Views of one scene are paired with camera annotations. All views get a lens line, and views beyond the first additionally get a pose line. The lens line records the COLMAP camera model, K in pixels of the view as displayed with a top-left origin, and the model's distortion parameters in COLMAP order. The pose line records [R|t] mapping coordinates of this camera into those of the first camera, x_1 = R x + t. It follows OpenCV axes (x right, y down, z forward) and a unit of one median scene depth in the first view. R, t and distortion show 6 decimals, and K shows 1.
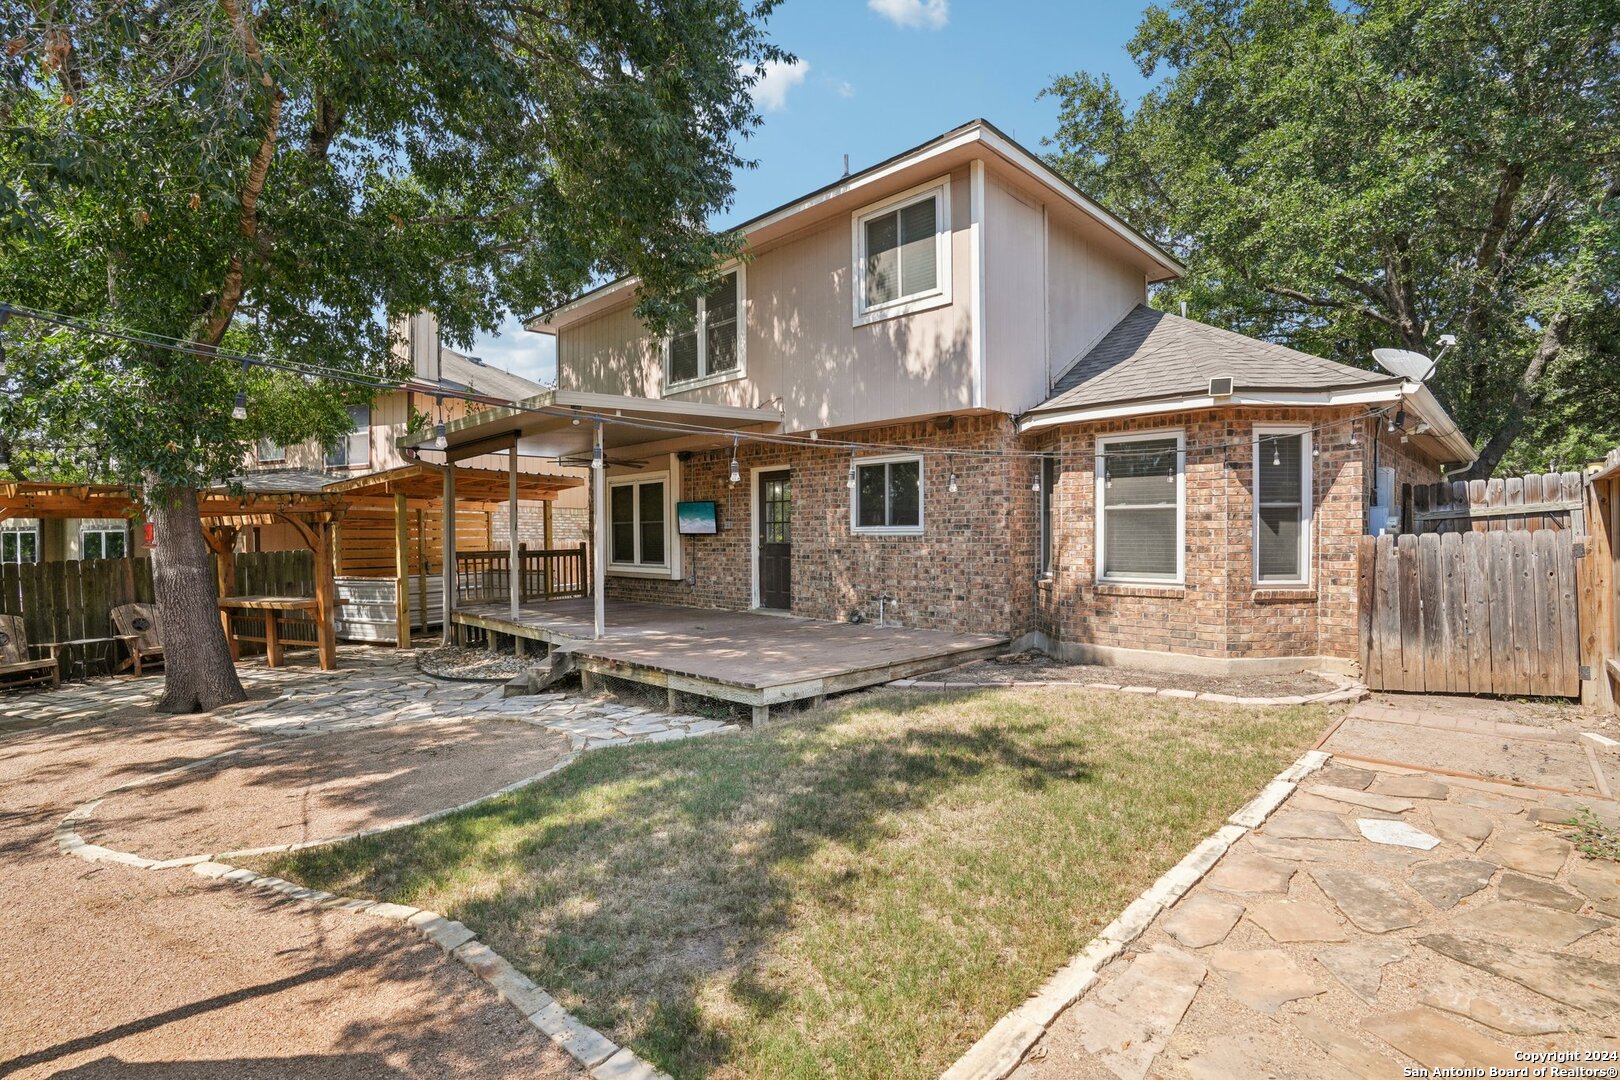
lens RADIAL K [[780.1, 0, 810.0], [0, 780.1, 540.0], [0, 0, 1]] dist [-0.071295, 0.030406]
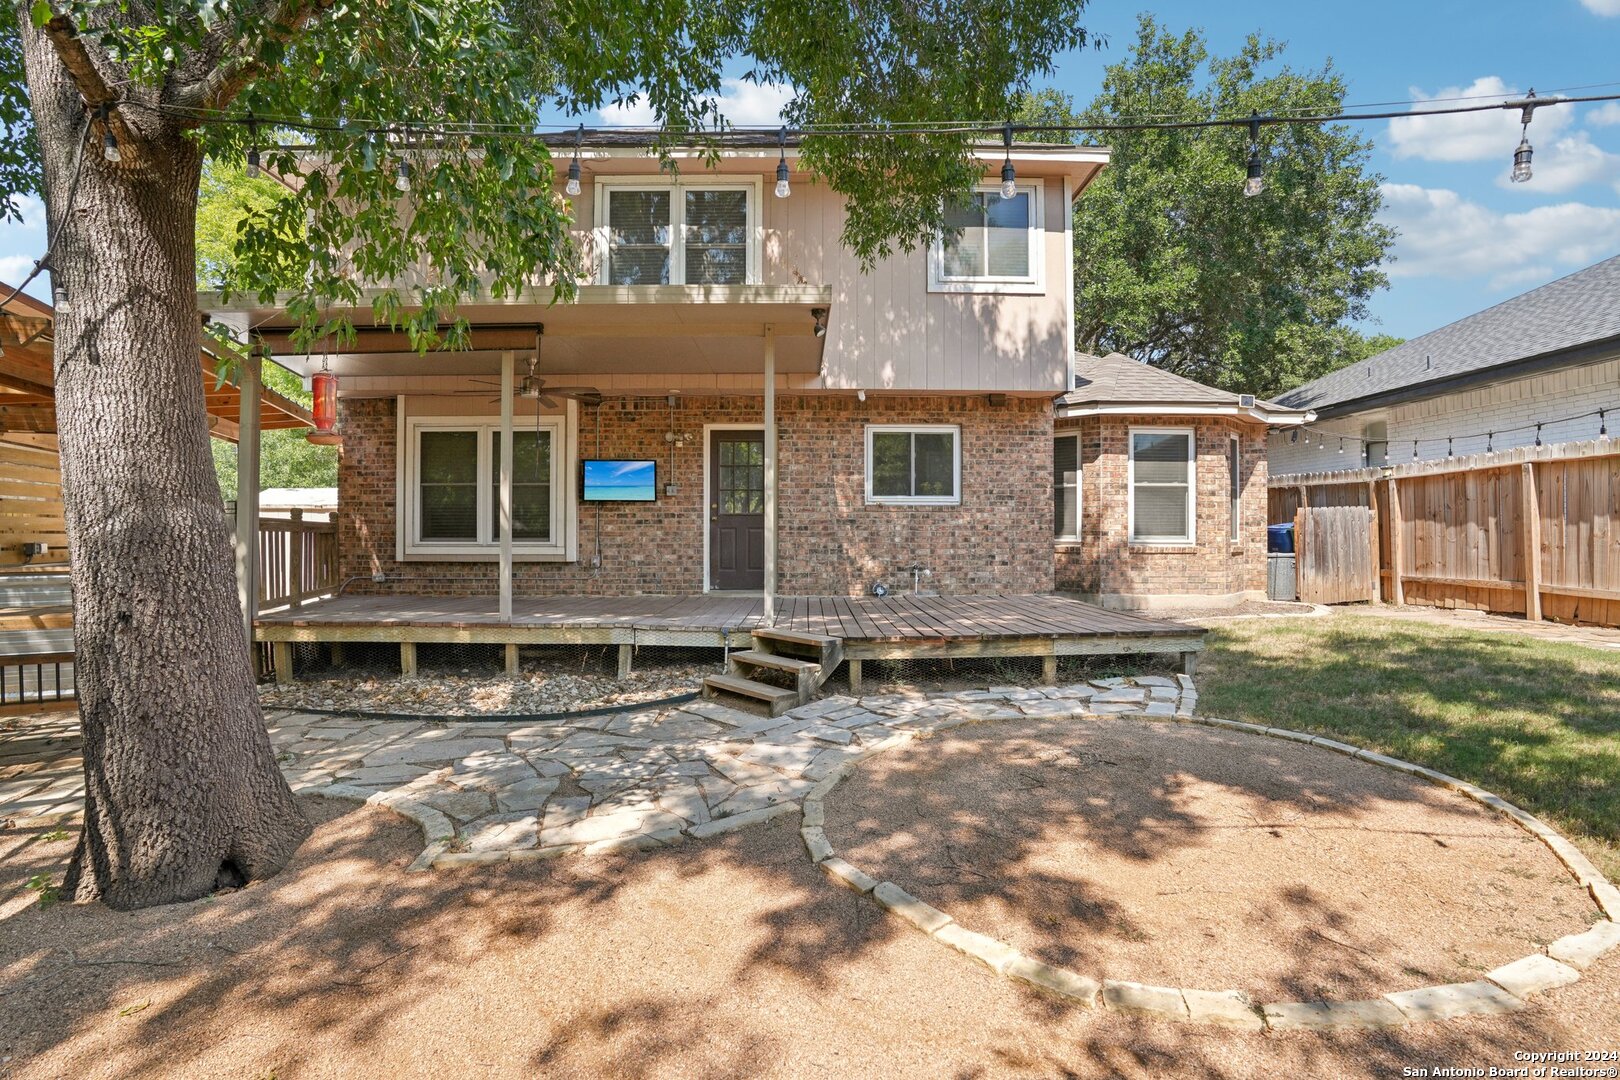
lens RADIAL K [[770.2, 0, 812.2], [0, 770.2, 525.8], [0, 0, 1]] dist [-0.069850, 0.029824]
pose [[0.700031, 0.017516, 0.713898, -0.779583], [-0.000079, 0.999701, -0.024452, 0.049949], [-0.714113, 0.017061, 0.699823, 0.454040]]
